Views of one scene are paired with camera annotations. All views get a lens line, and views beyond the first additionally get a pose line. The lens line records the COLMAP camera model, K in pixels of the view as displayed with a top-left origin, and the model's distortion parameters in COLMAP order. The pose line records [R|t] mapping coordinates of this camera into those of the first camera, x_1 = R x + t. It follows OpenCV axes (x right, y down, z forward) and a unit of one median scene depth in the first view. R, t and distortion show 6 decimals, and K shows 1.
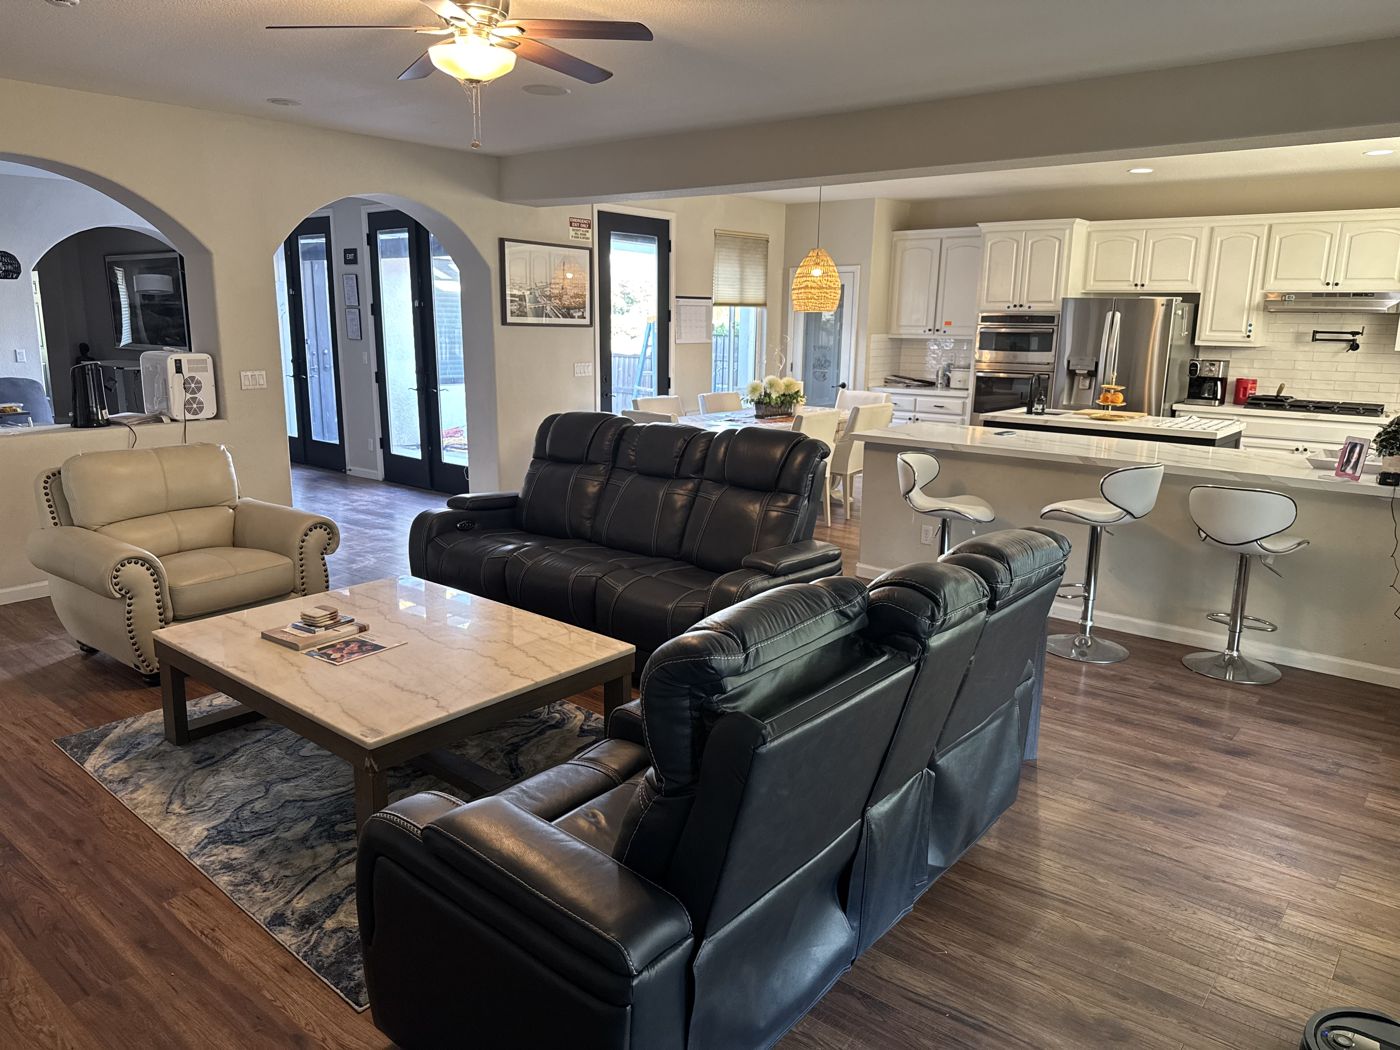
lens RADIAL K [[968.9, 0, 700.0], [0, 968.9, 525.0], [0, 0, 1]] dist [-0.000061, 0.001064]
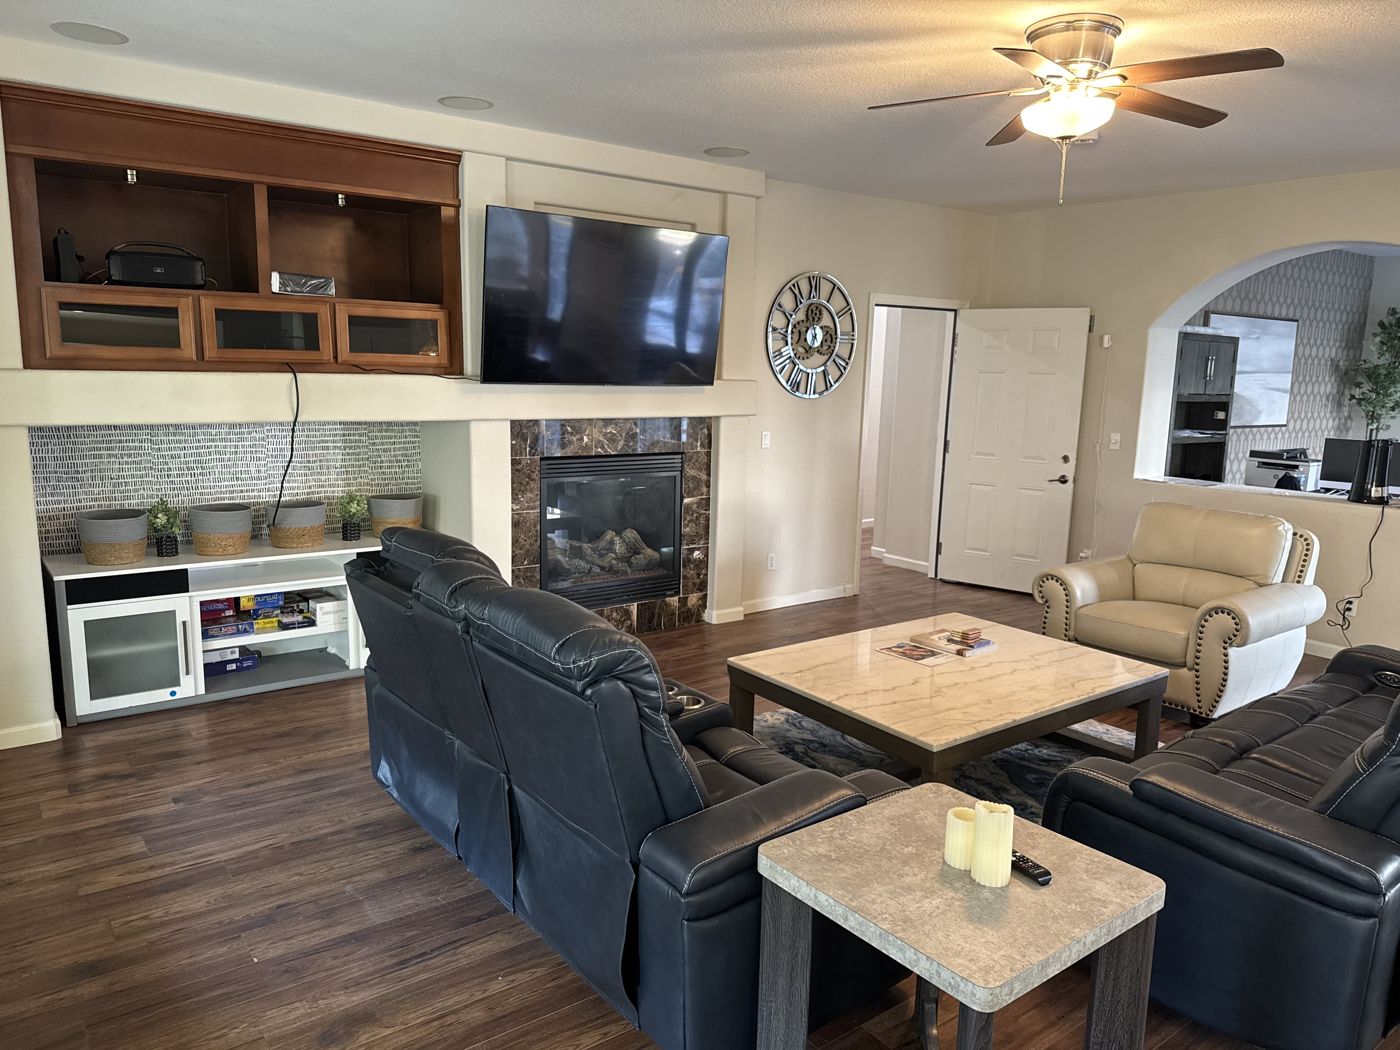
lens RADIAL K [[968.9, 0, 700.0], [0, 968.9, 525.0], [0, 0, 1]] dist [-0.000061, 0.001064]
pose [[0.187201, 0.293500, -0.937450, 0.725766], [-0.391906, 0.897398, 0.202700, -0.162345], [0.900758, 0.329446, 0.283018, 0.523350]]
